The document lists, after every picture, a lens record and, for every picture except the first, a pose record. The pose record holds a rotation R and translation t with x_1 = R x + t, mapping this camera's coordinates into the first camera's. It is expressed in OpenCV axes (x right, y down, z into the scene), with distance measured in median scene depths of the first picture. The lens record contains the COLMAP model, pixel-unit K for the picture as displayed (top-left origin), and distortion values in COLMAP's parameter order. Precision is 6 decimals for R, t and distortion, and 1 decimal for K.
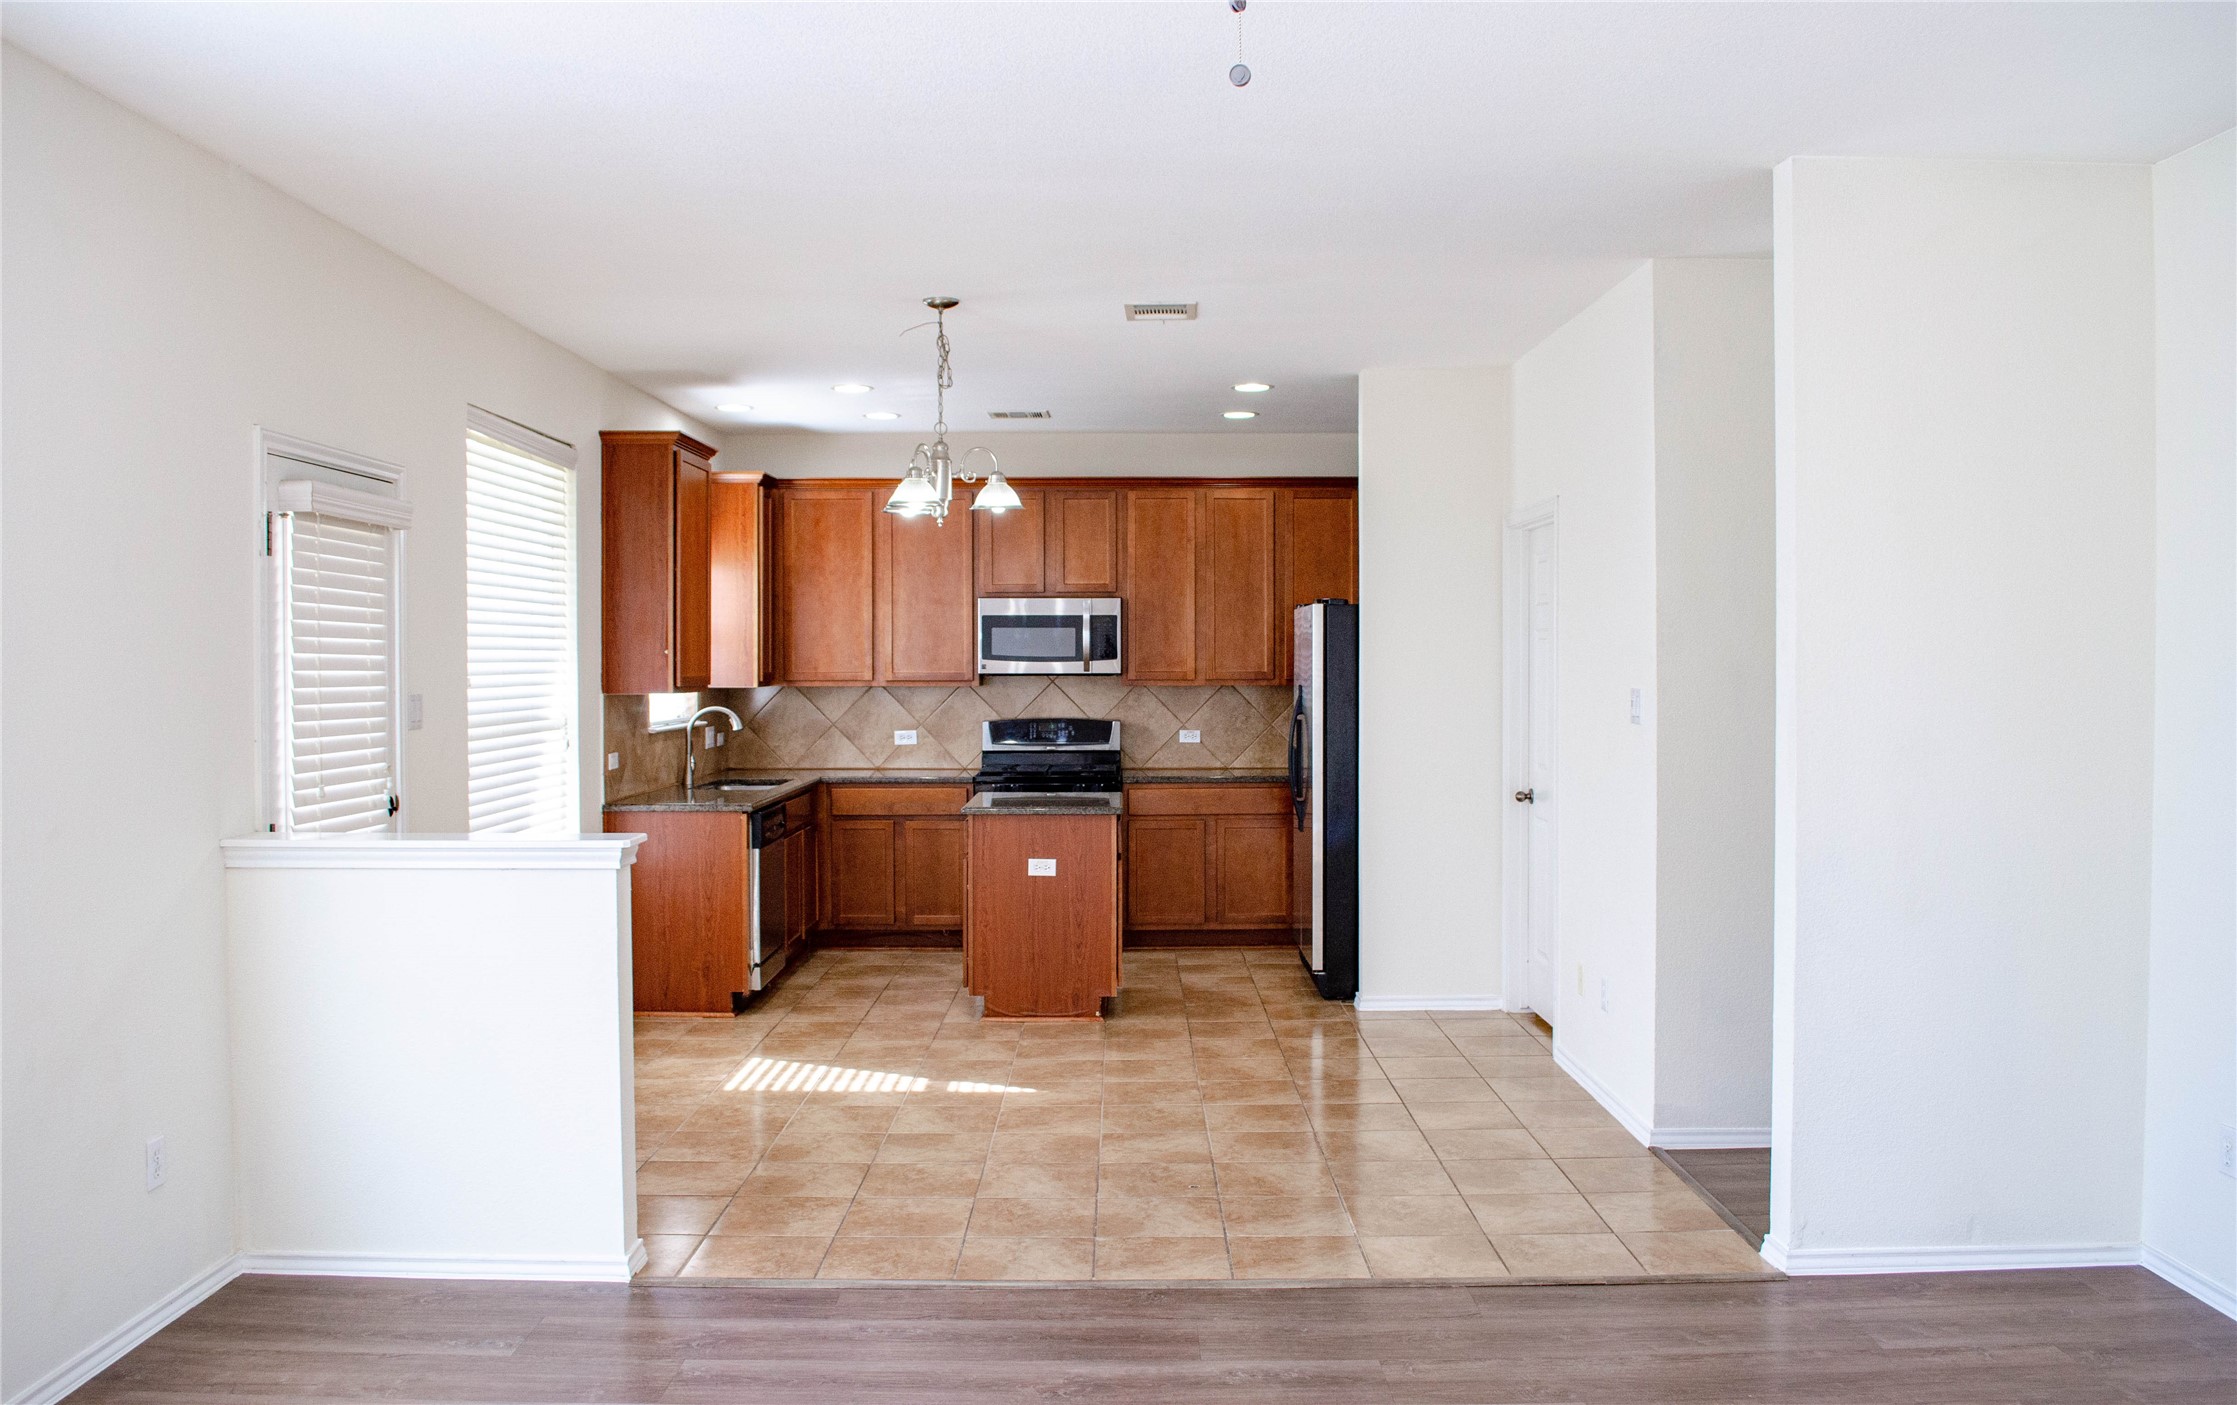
lens RADIAL K [[1766.7, 0, 1110.8], [0, 1766.7, 689.8], [0, 0, 1]] dist [-0.005244, 0.000271]
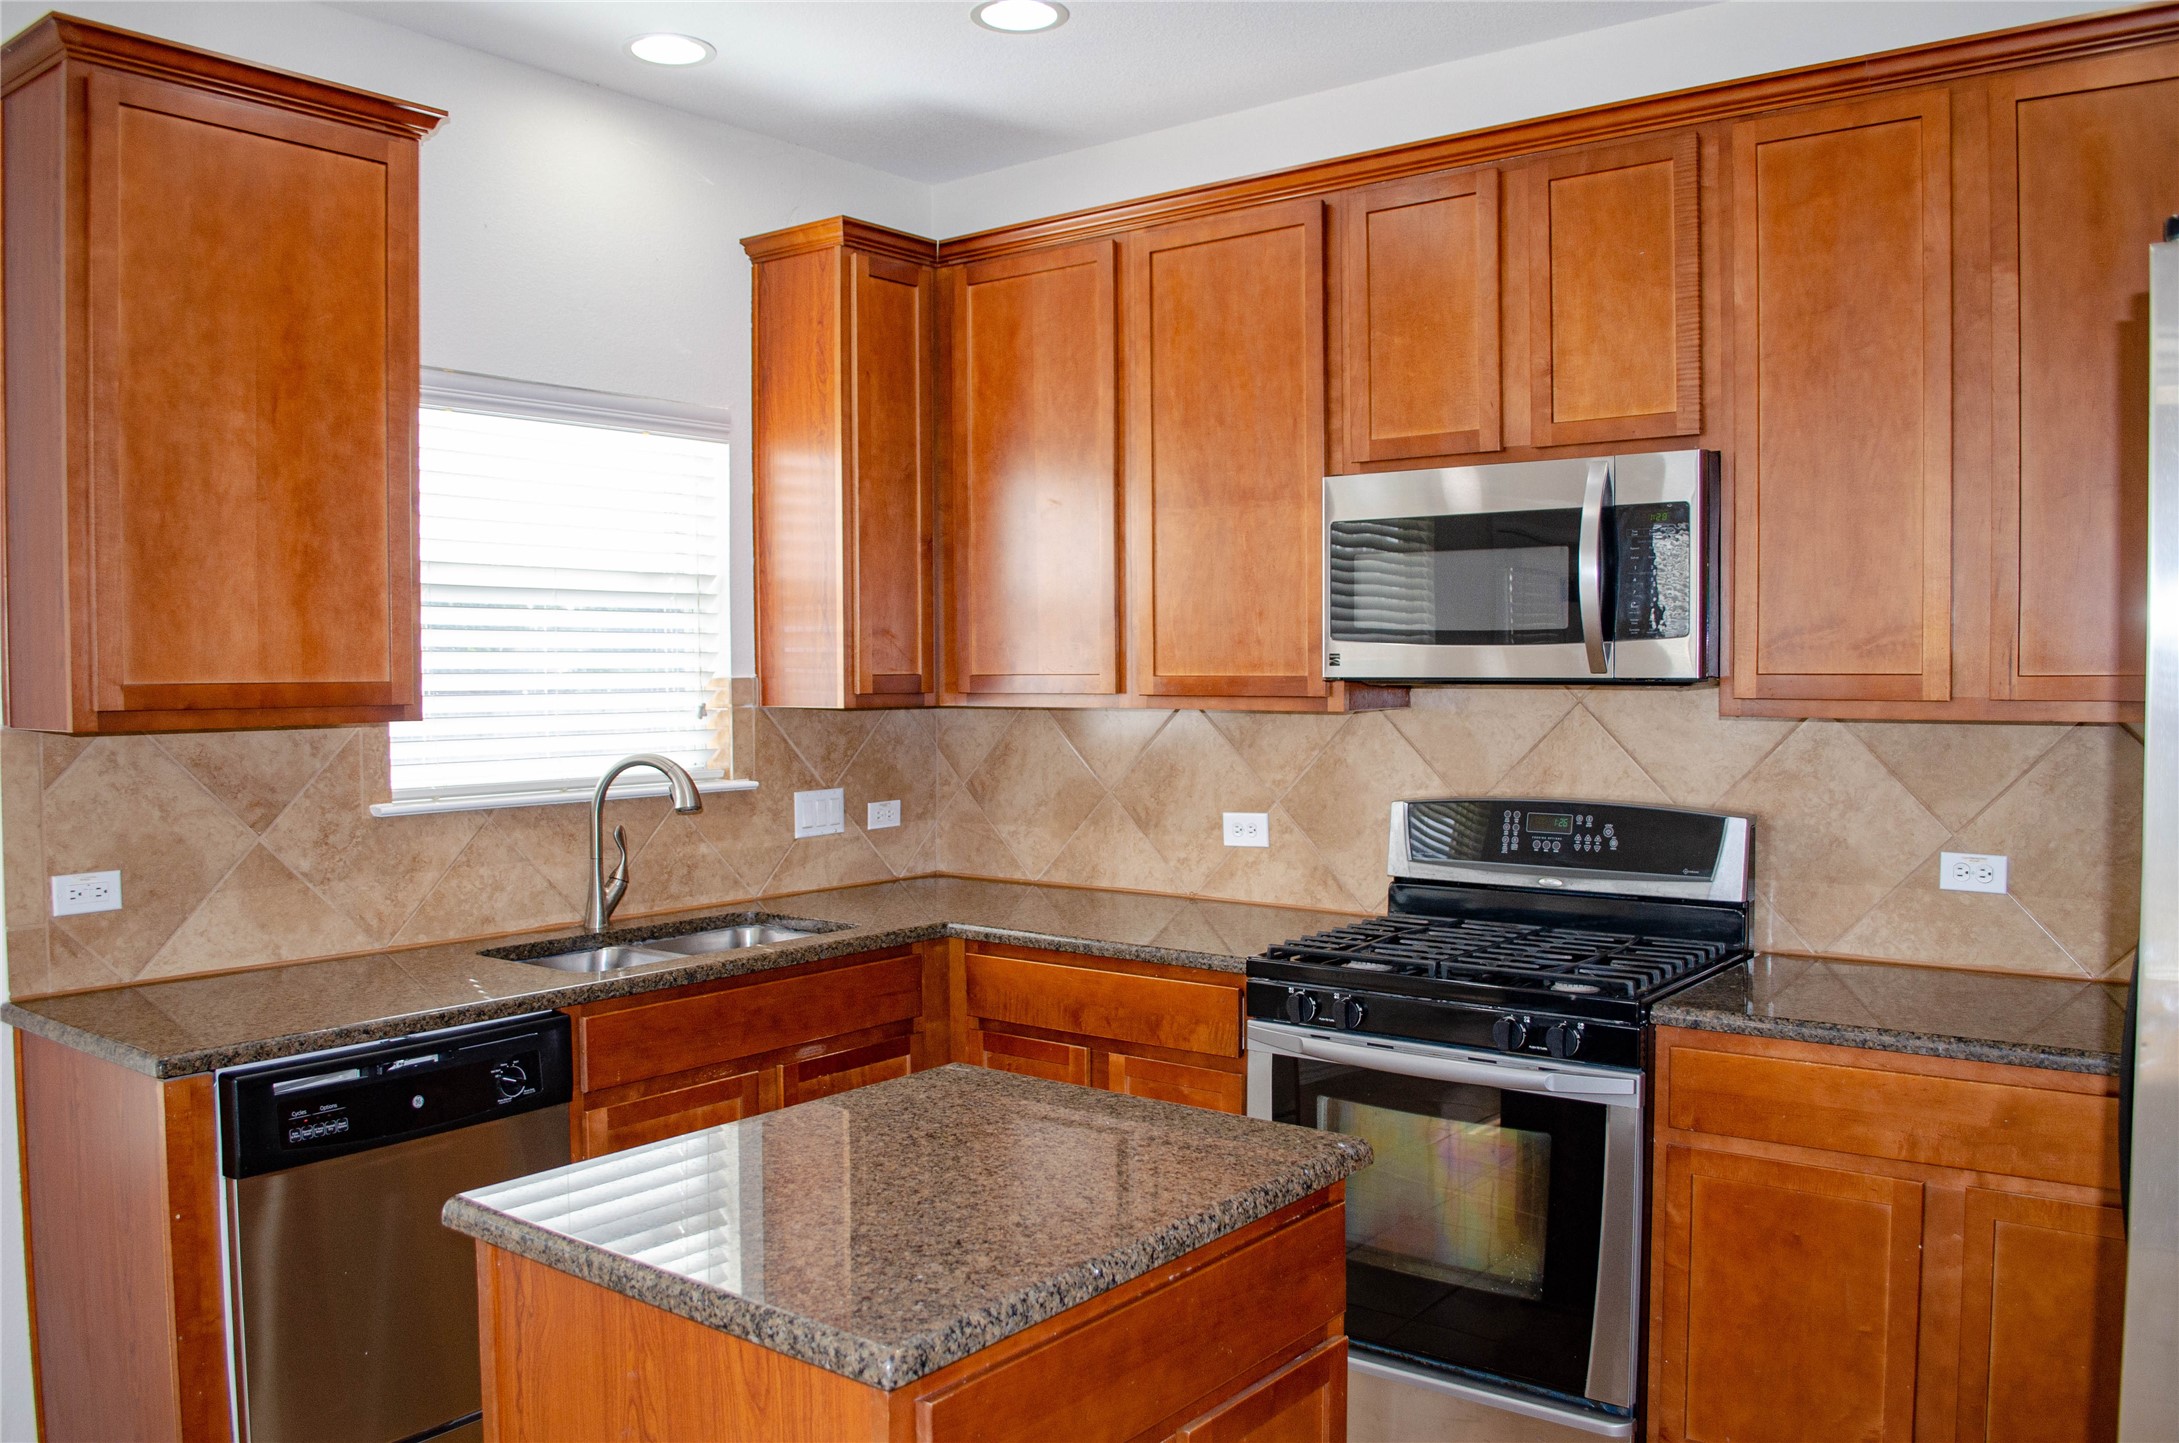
lens RADIAL K [[1729.4, 0, 1102.3], [0, 1729.4, 734.9], [0, 0, 1]] dist [-0.074662, 0.009679]
pose [[0.792214, 0.022666, -0.609822, 0.112036], [-0.009154, 0.999639, 0.025263, -0.005909], [0.610175, -0.014432, 0.792135, 0.675262]]
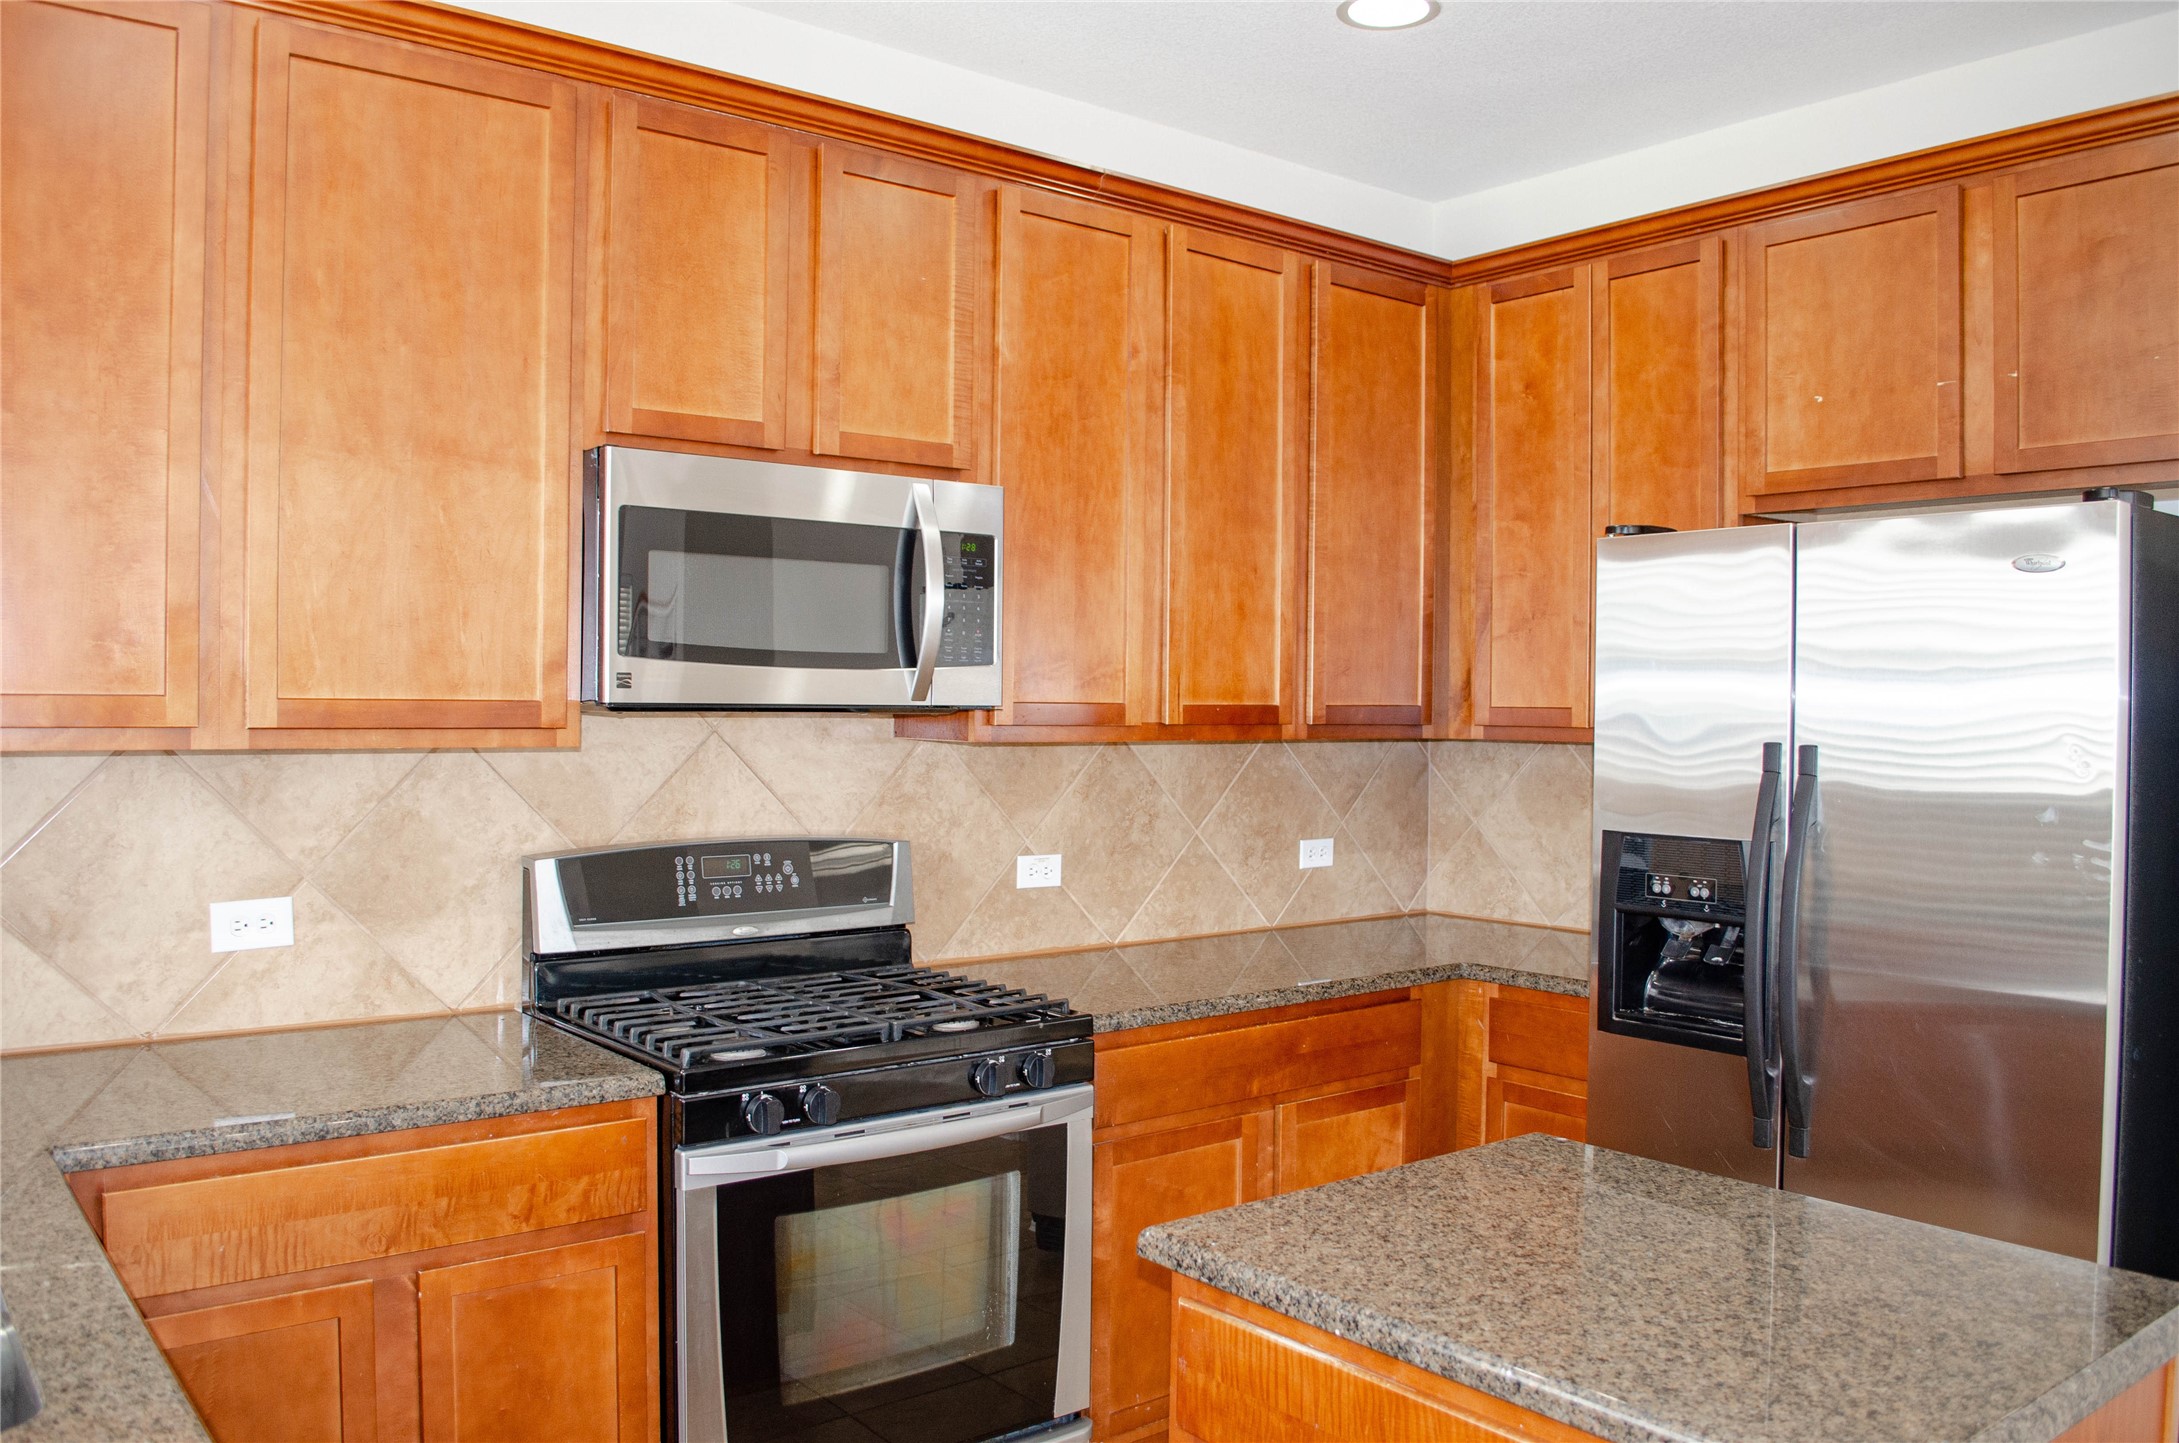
lens RADIAL K [[1729.4, 0, 1103.5], [0, 1729.4, 727.5], [0, 0, 1]] dist [-0.074662, 0.009679]
pose [[0.777073, -0.000028, 0.629410, -0.188872], [0.000379, 1.000000, -0.000423, -0.005068], [-0.629410, 0.000567, 0.777073, 0.722385]]
